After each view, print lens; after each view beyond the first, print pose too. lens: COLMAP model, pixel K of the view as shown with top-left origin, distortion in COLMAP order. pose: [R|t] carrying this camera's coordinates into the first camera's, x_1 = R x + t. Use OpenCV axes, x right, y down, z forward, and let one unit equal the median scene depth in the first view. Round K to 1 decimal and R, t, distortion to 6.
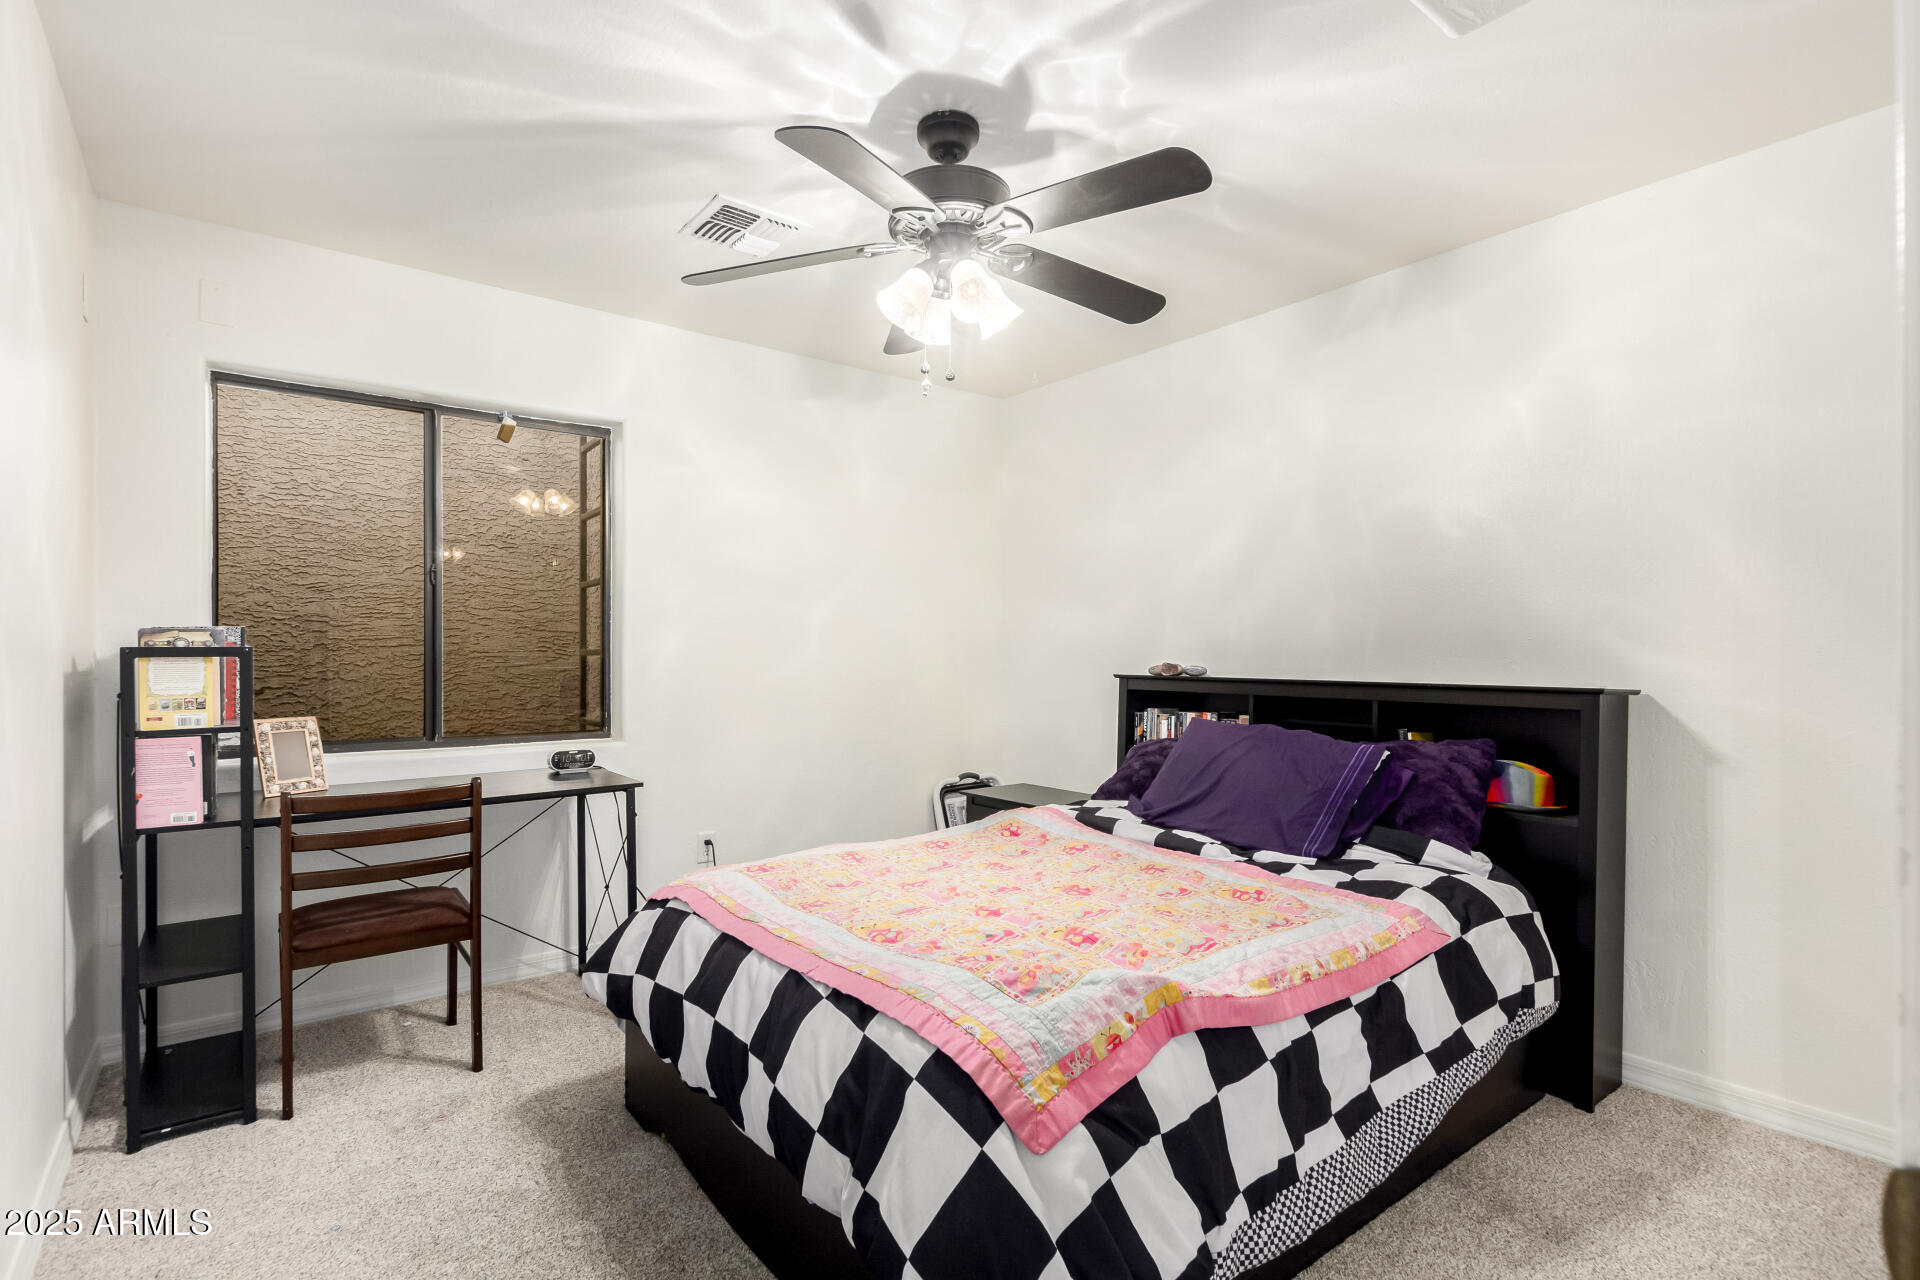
lens RADIAL K [[930.1, 0, 960.0], [0, 930.1, 640.0], [0, 0, 1]] dist [0.018611, -0.009382]
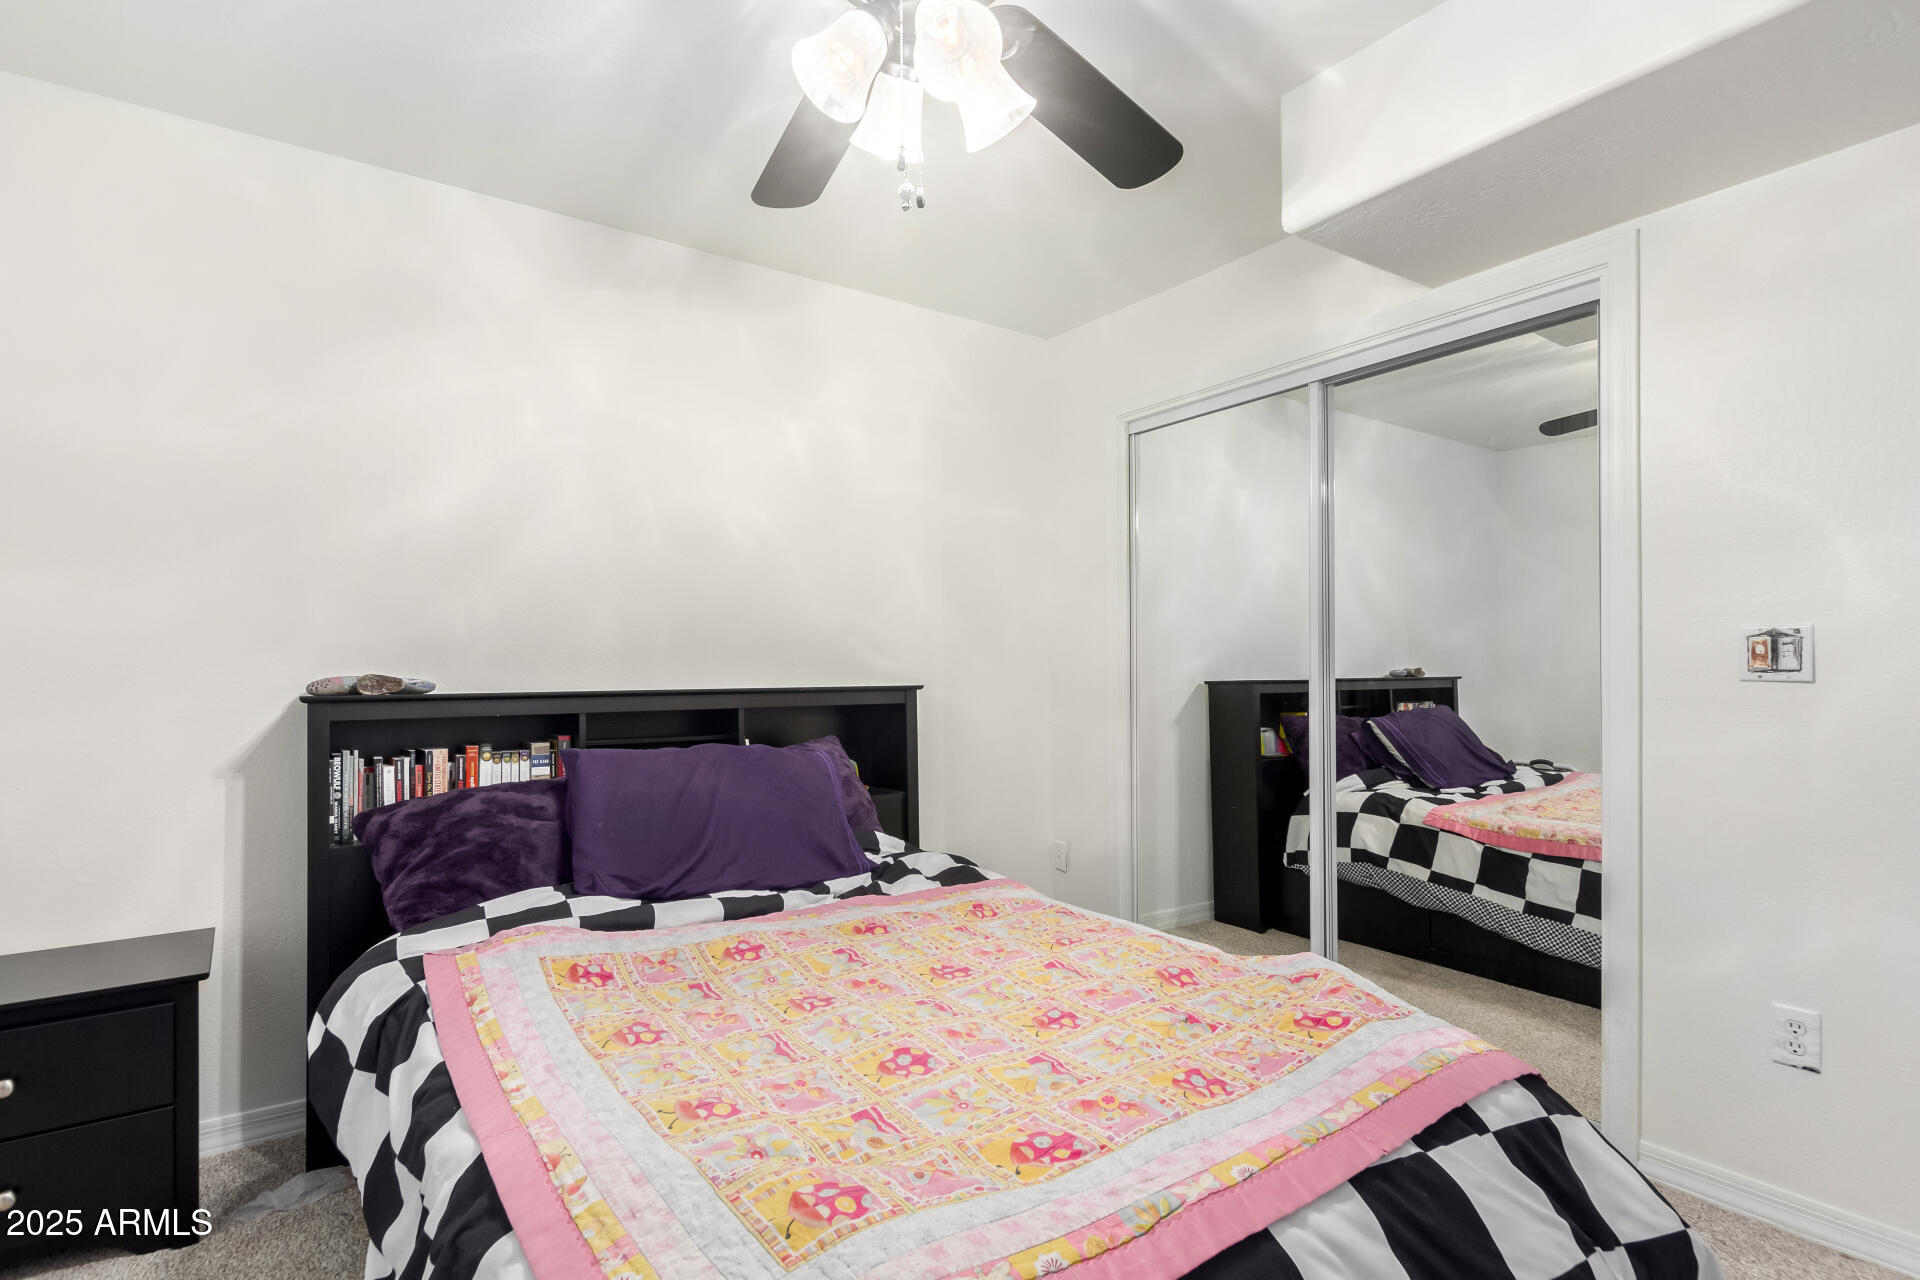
lens RADIAL K [[930.1, 0, 960.0], [0, 930.1, 640.0], [0, 0, 1]] dist [0.018611, -0.009382]
pose [[0.047556, 0.021696, 0.998633, -0.532949], [-0.011567, 0.999709, -0.021169, 0.014552], [-0.998802, -0.010544, 0.047794, 0.813391]]
